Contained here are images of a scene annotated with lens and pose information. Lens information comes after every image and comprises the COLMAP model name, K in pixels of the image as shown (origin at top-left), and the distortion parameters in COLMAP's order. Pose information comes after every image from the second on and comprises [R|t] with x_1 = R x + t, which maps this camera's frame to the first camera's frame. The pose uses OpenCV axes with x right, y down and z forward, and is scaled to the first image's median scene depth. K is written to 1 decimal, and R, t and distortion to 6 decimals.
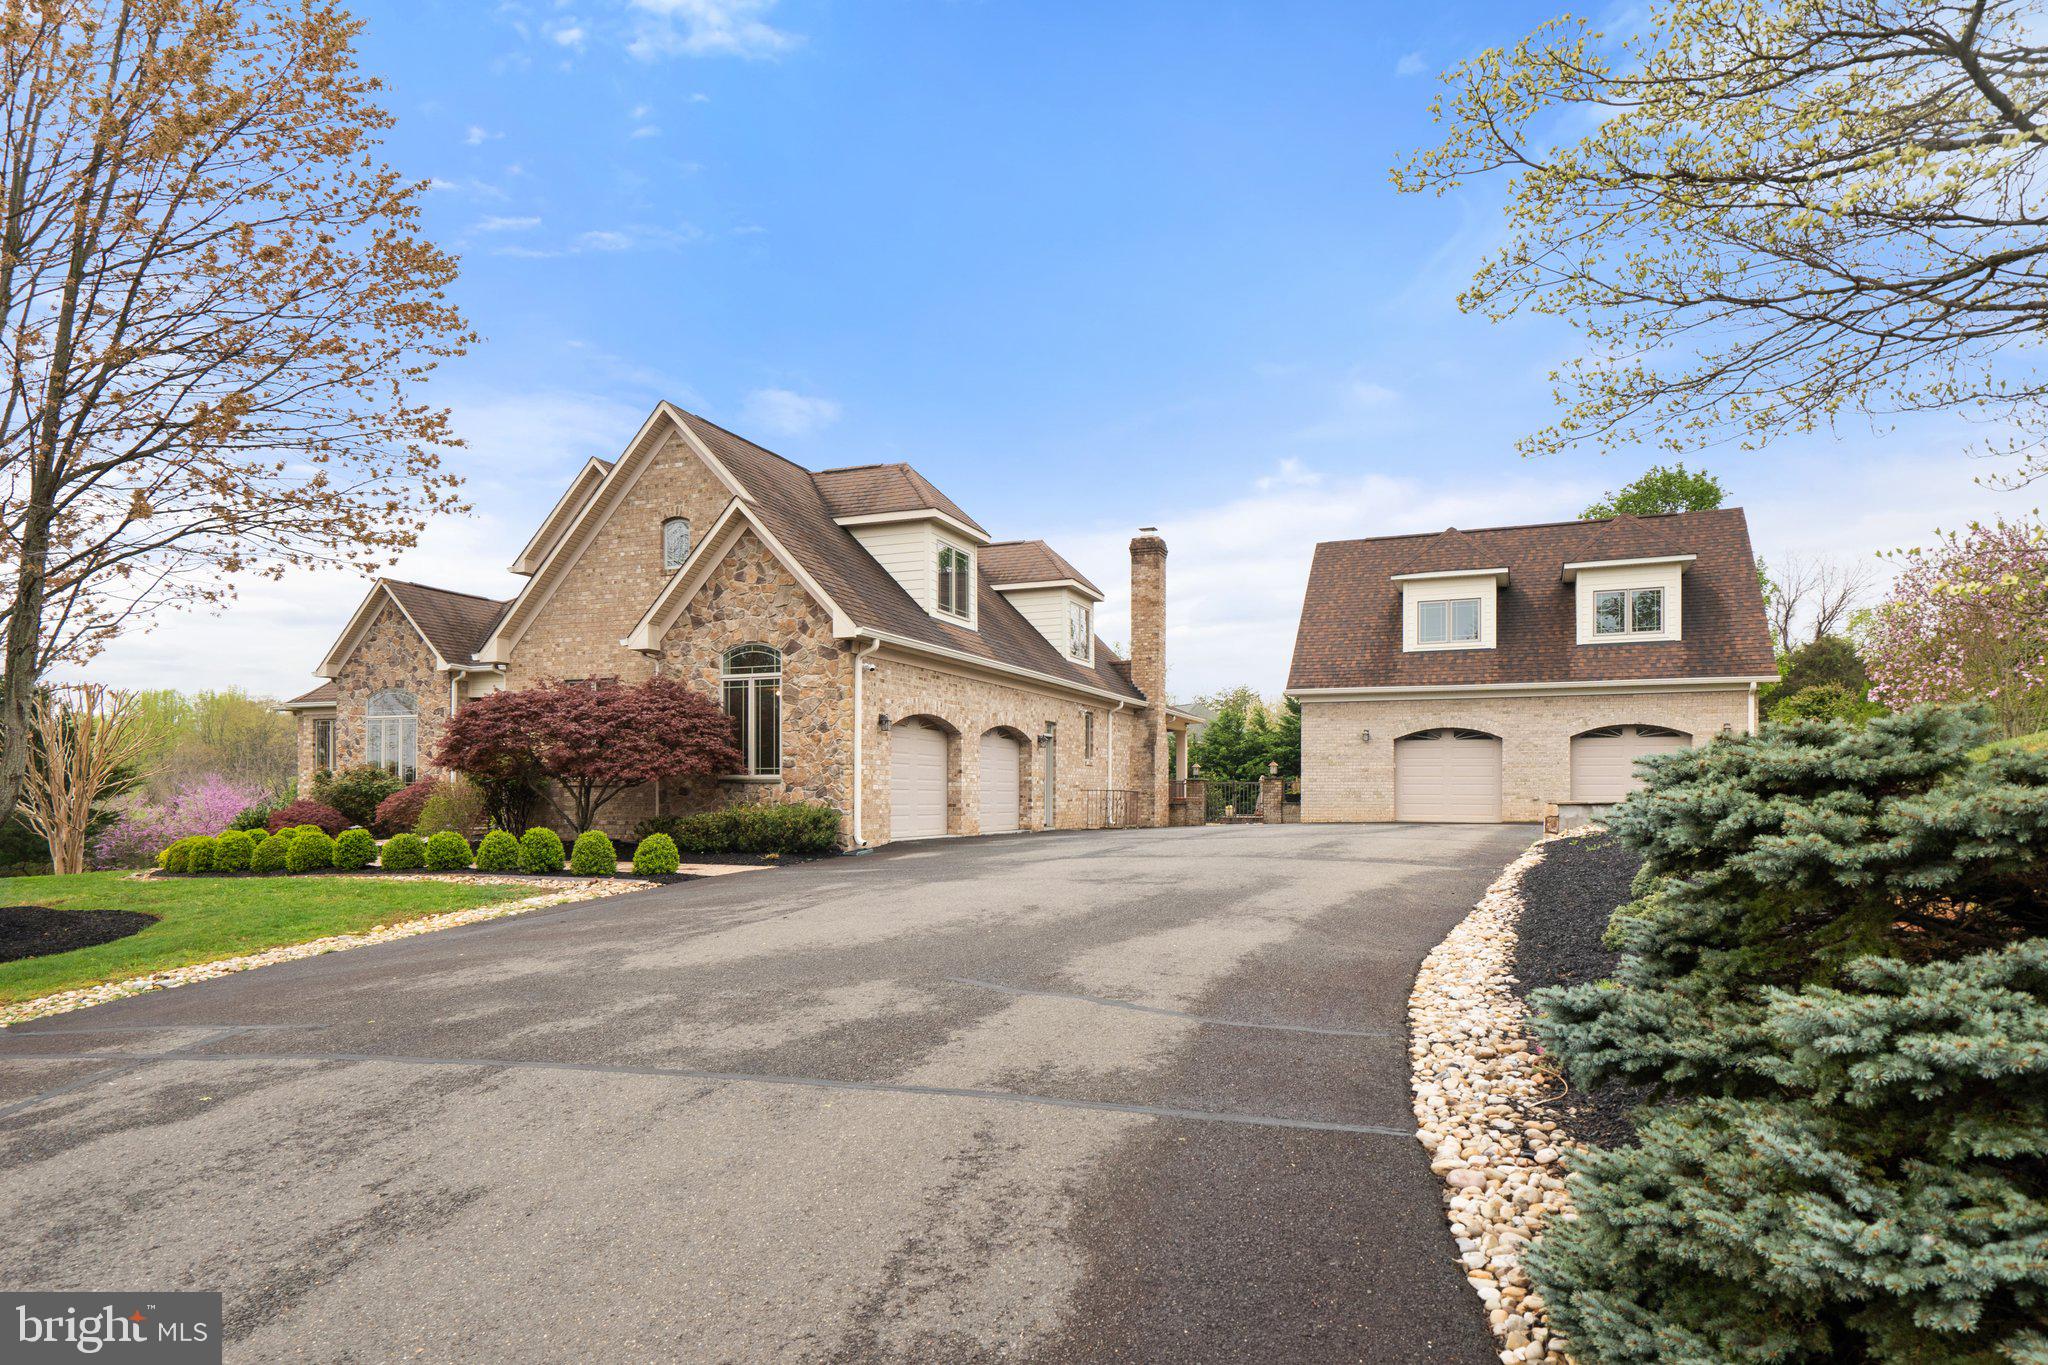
lens RADIAL K [[1135.4, 0, 1023.0], [0, 1135.4, 781.7], [0, 0, 1]] dist [0.006433, -0.000973]
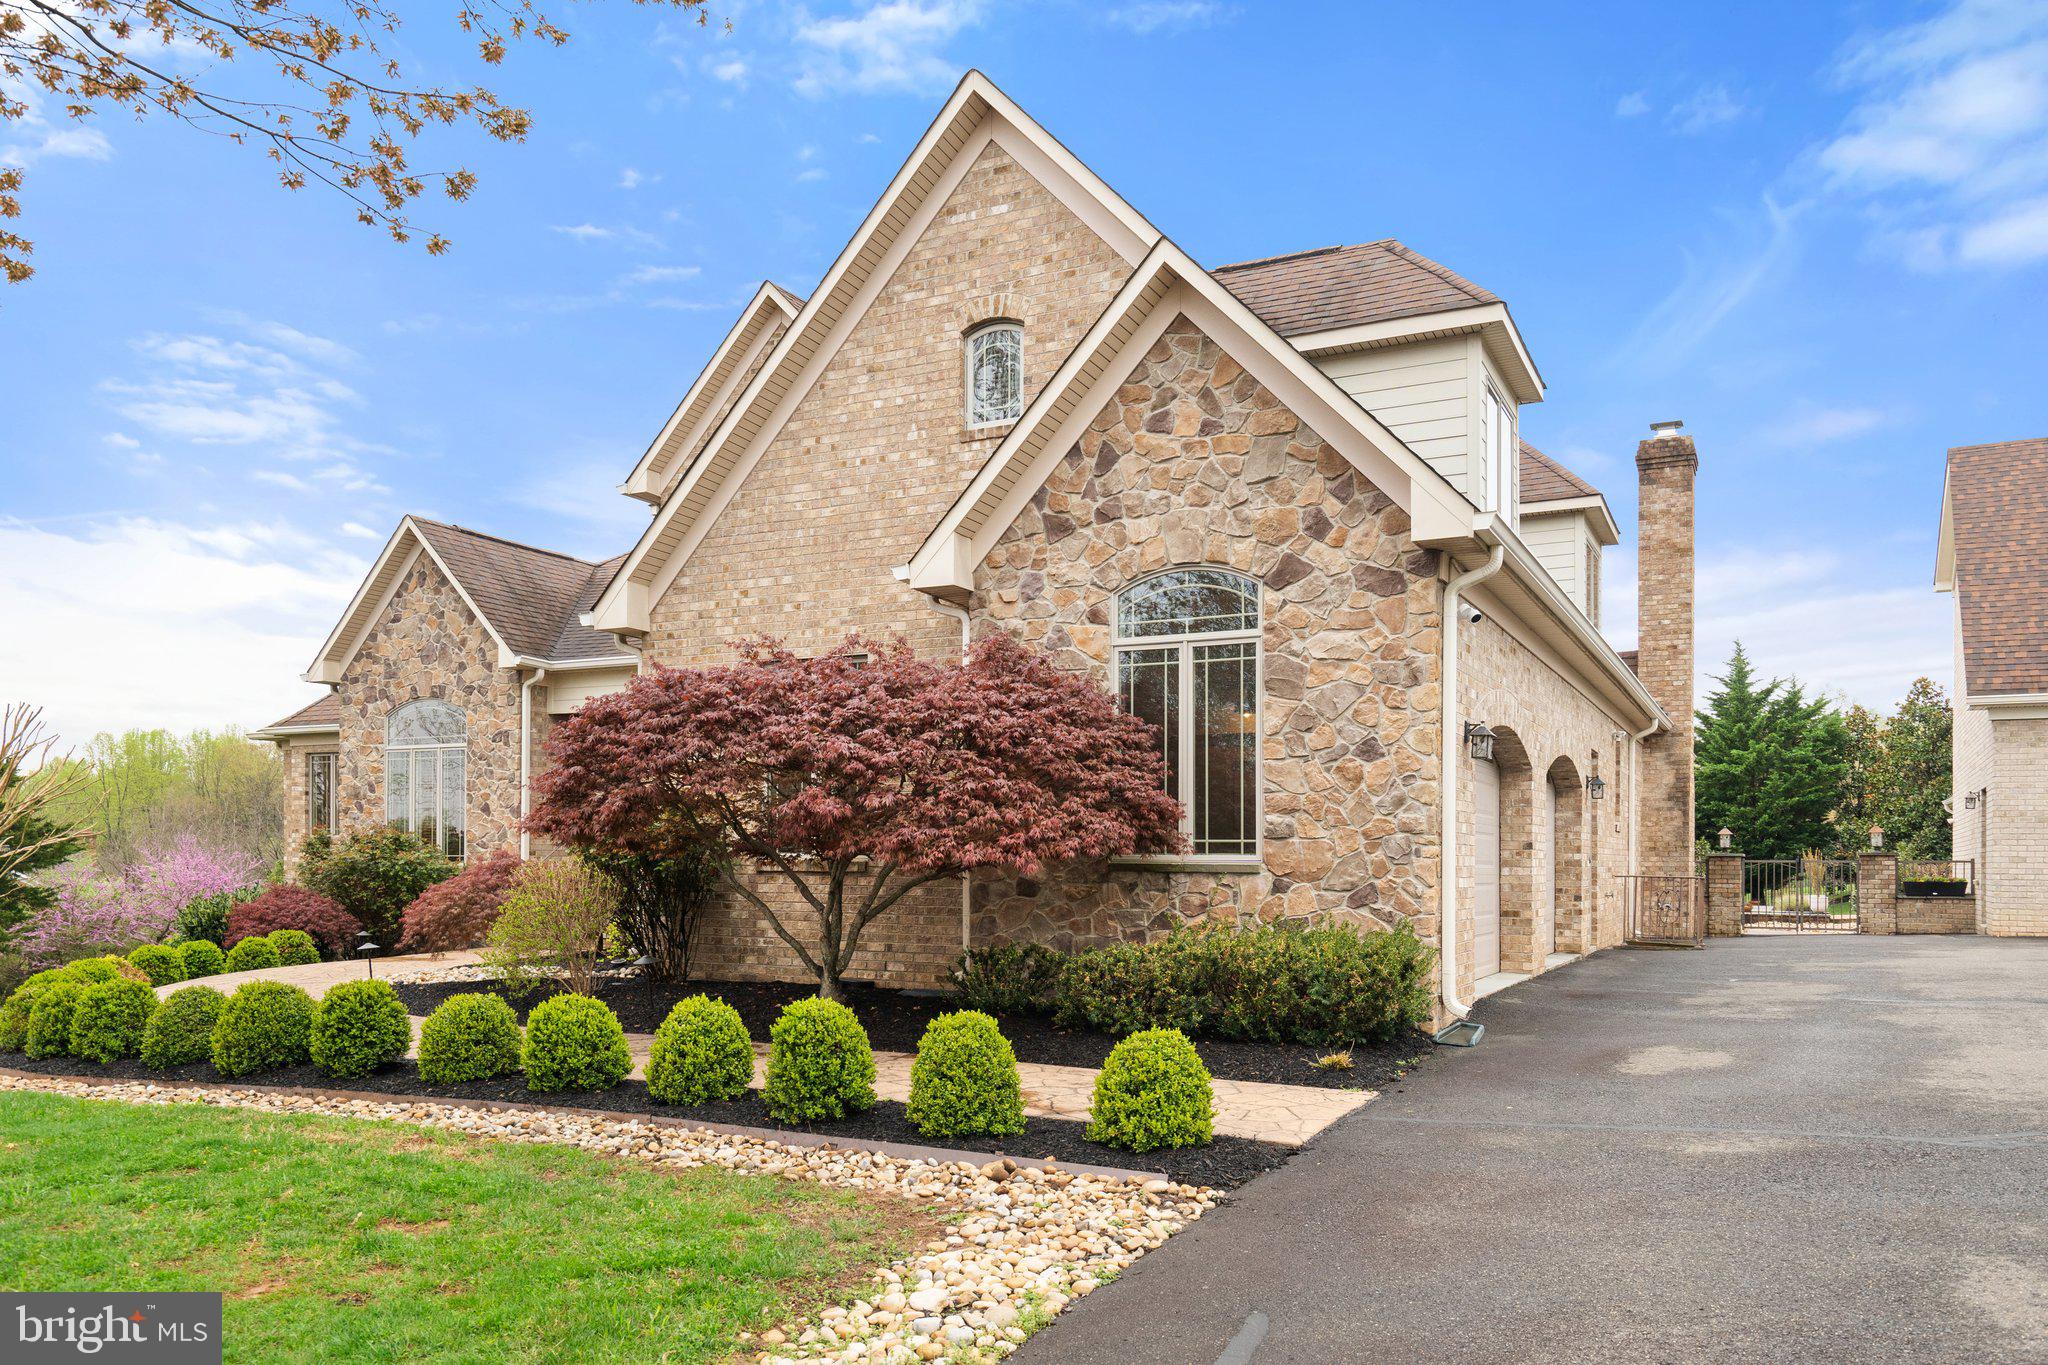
lens RADIAL K [[1411.5, 0, 1051.7], [0, 1411.5, 872.9], [0, 0, 1]] dist [0.009483, -0.006013]
pose [[0.996436, 0.006641, -0.084087, -0.237332], [-0.004990, 0.999791, 0.019837, -0.009382], [0.084201, -0.019347, 0.996261, 0.413252]]
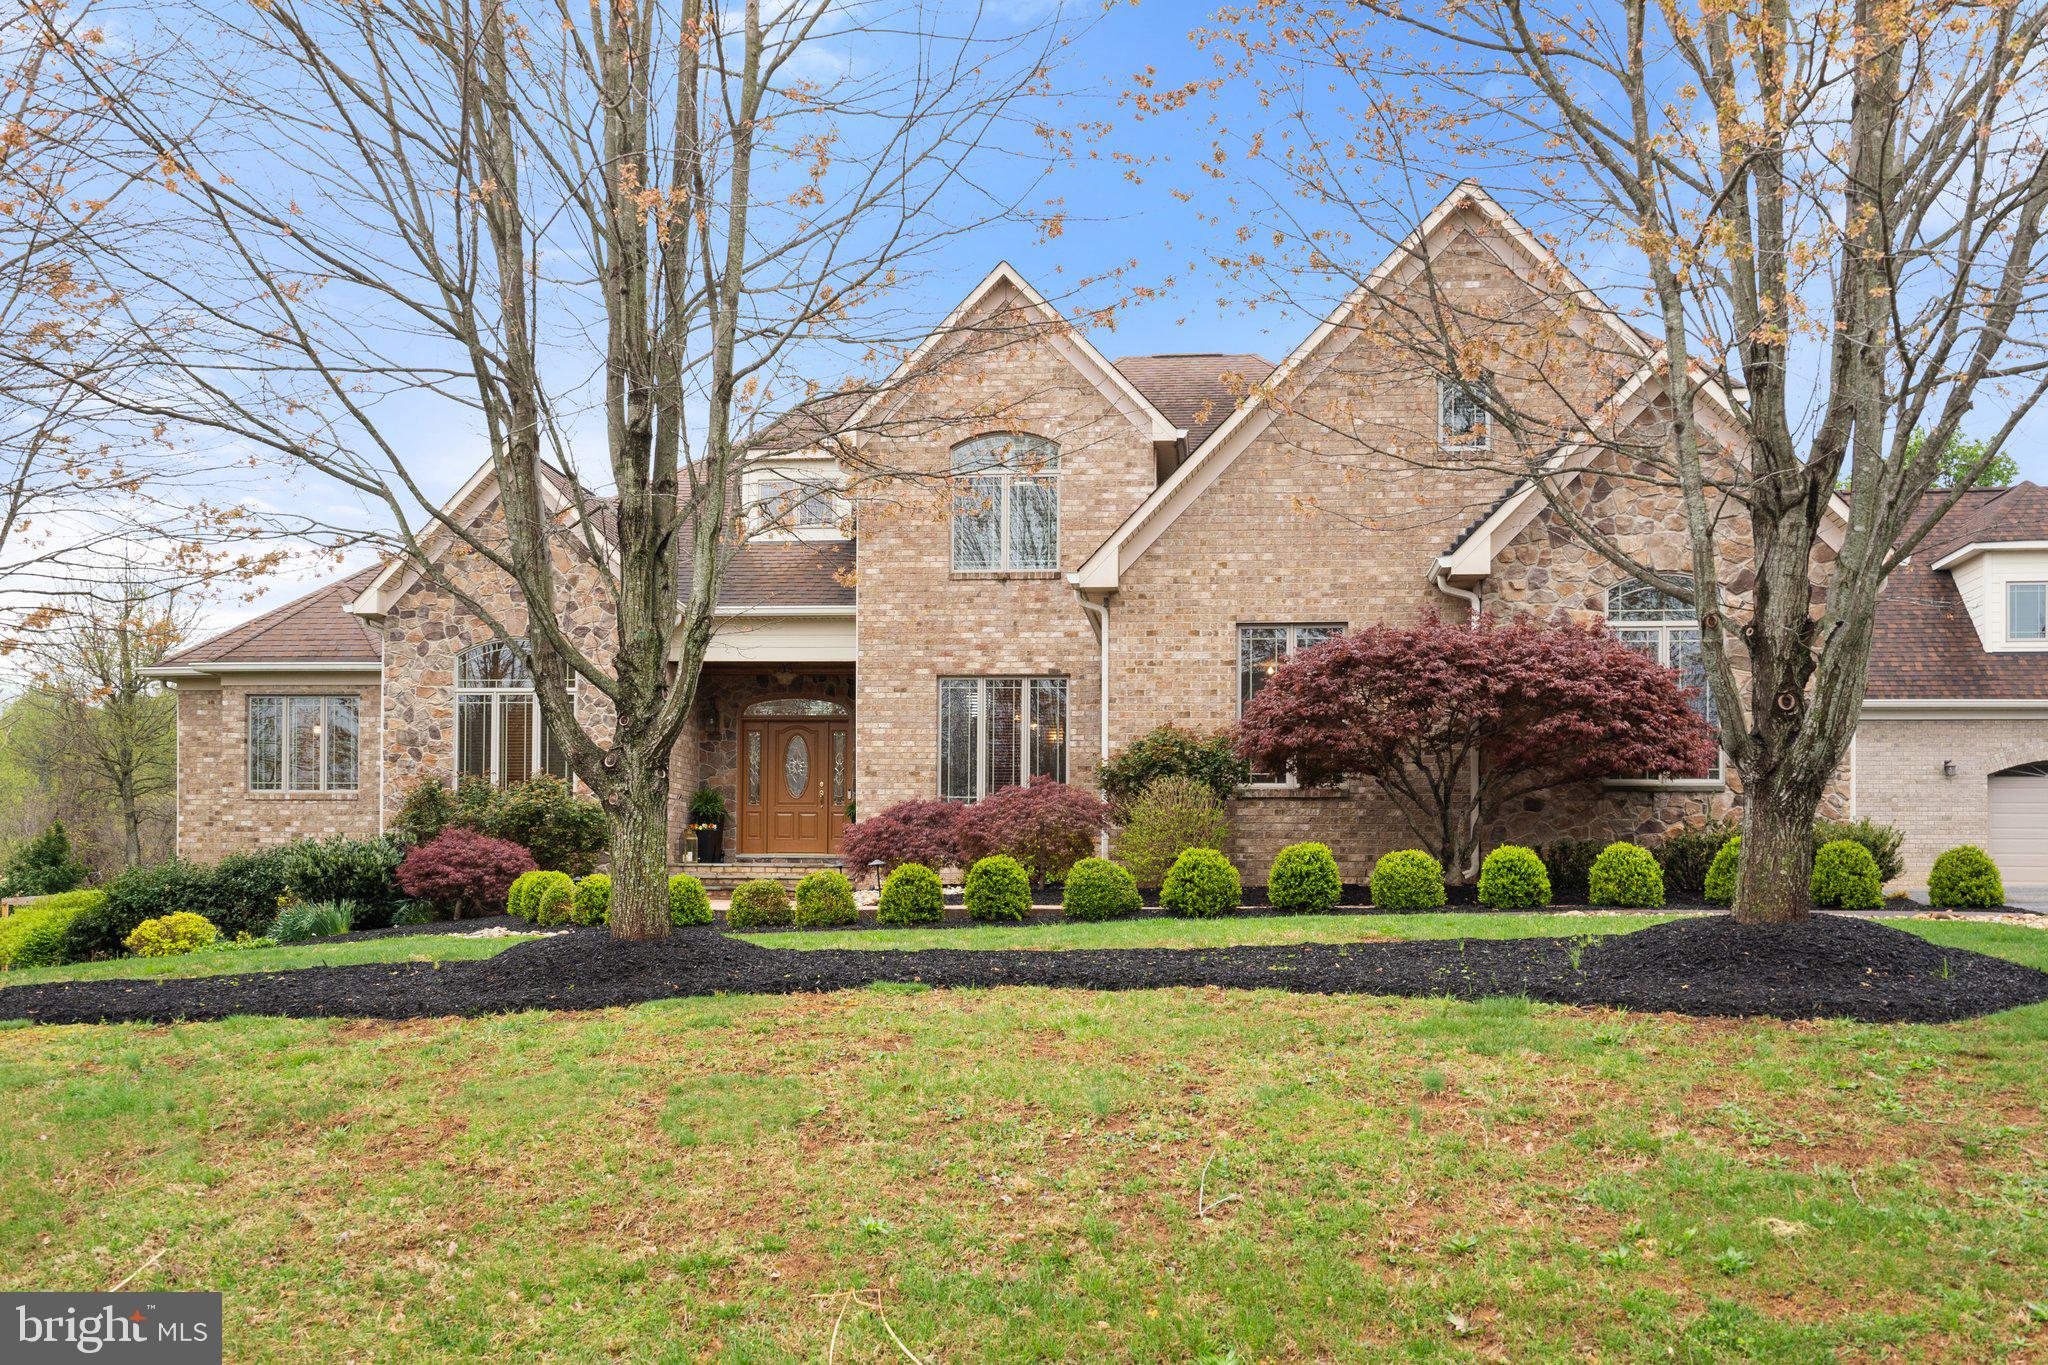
lens RADIAL K [[1797.1, 0, 982.1], [0, 1797.1, 908.1], [0, 0, 1]] dist [0.006282, -0.010016]
pose [[0.965591, 0.006037, 0.259996, -0.847150], [-0.010041, 0.999851, 0.014076, 0.054554], [-0.259872, -0.016202, 0.965507, 0.115265]]
